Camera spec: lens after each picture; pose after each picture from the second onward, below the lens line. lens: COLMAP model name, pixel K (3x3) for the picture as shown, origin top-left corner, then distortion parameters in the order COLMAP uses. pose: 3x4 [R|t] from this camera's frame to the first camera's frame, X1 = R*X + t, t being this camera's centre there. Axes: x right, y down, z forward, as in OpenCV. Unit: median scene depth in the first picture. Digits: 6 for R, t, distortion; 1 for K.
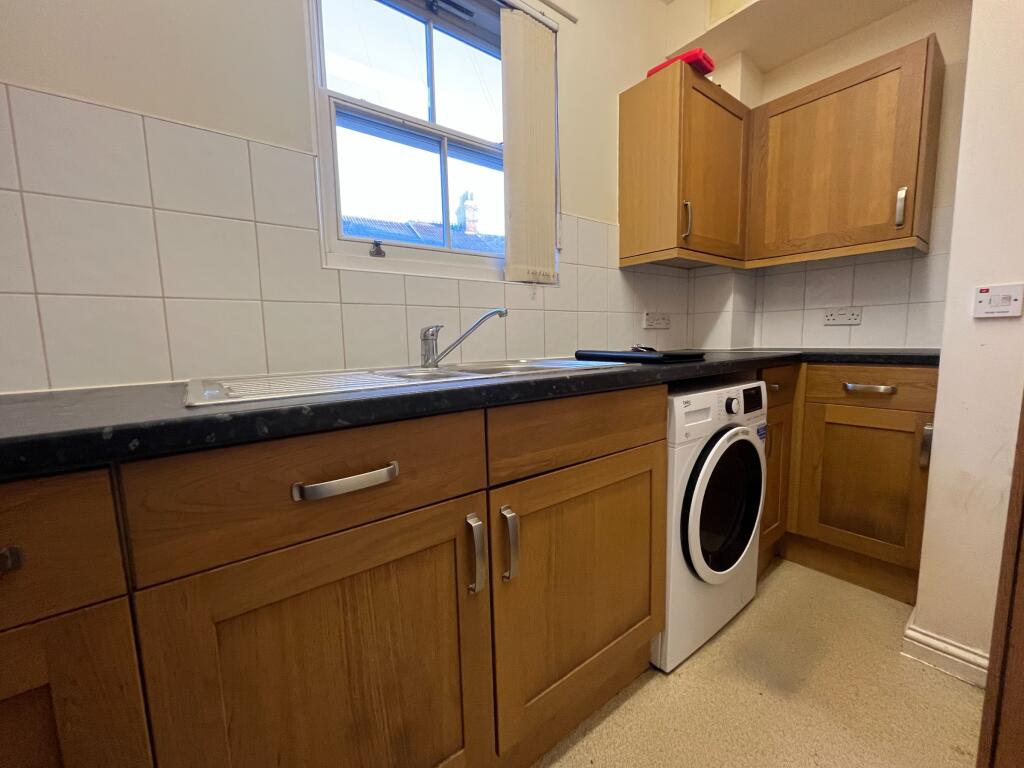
lens RADIAL K [[412.3, 0, 512.5], [0, 412.3, 384.1], [0, 0, 1]] dist [-0.000822, -0.000076]
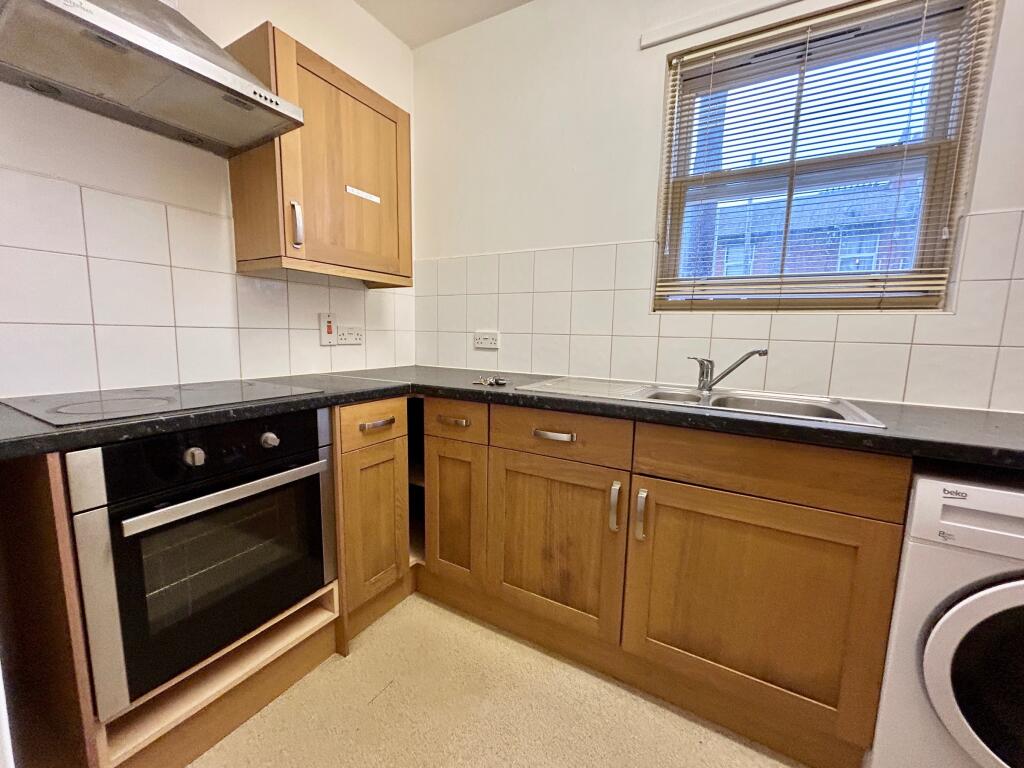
lens RADIAL K [[409.4, 0, 510.3], [0, 409.4, 384.8], [0, 0, 1]] dist [0.001659, -0.000301]
pose [[0.384927, 0.155939, -0.909678, 1.086526], [-0.136627, 0.984392, 0.110934, -0.174621], [0.912778, 0.081586, 0.400225, -0.061576]]
